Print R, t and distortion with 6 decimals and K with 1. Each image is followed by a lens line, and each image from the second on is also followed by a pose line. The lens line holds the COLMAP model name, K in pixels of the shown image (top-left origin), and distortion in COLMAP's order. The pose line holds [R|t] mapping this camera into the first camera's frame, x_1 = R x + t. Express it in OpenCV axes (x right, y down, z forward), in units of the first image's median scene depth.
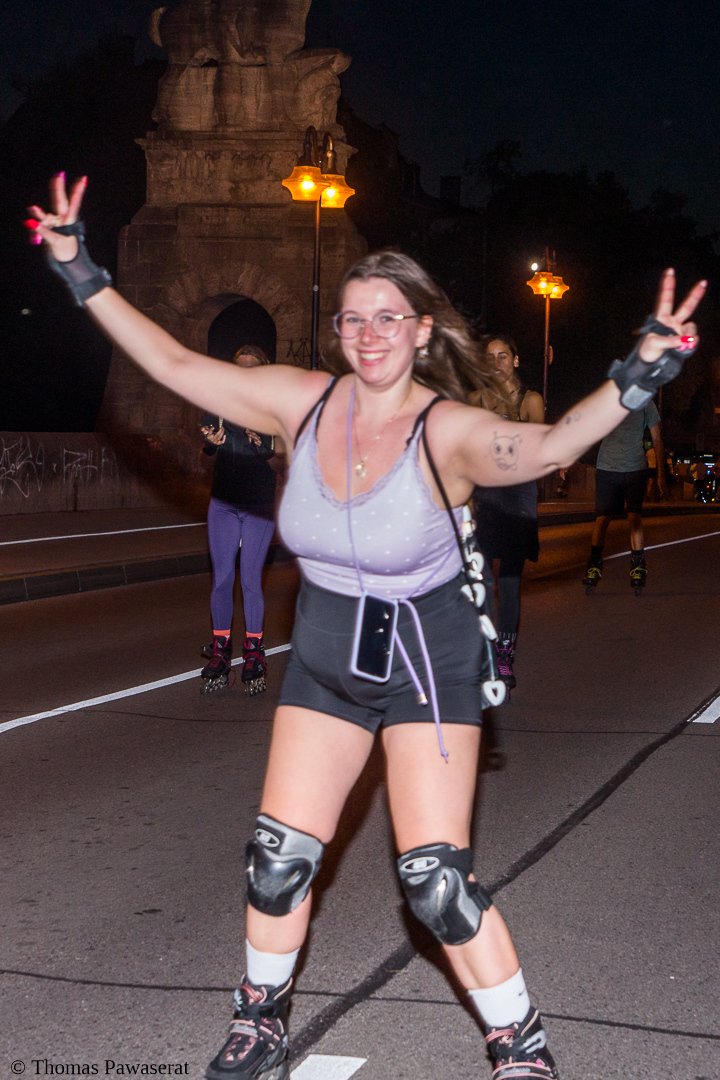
lens RADIAL K [[2392.8, 0, 474.2], [0, 2392.8, 540.6], [0, 0, 1]] dist [0.036406, 0.000000]
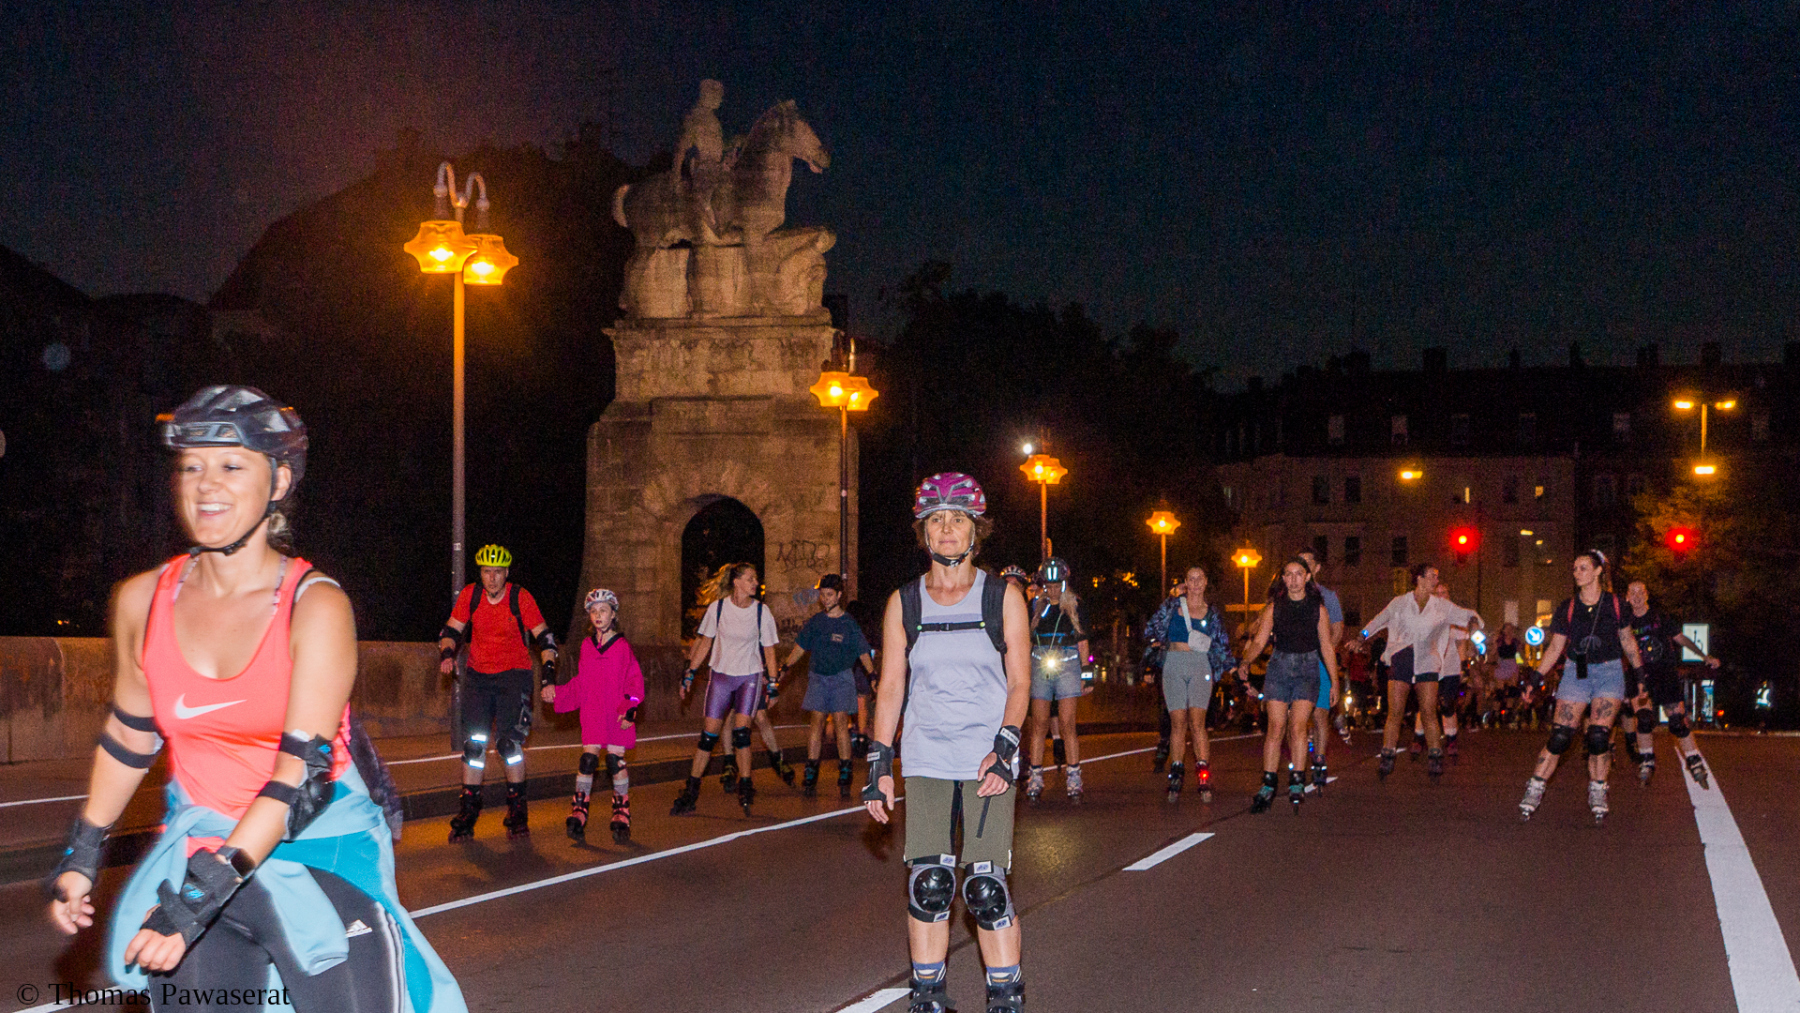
lens RADIAL K [[3914.8, 0, 846.0], [0, 3914.8, 660.0], [0, 0, 1]] dist [0.031417, 0.000000]
pose [[0.999493, -0.028618, 0.013980, -0.073159], [0.029202, 0.998624, -0.043552, 0.026929], [-0.012715, 0.043938, 0.998953, -0.493125]]
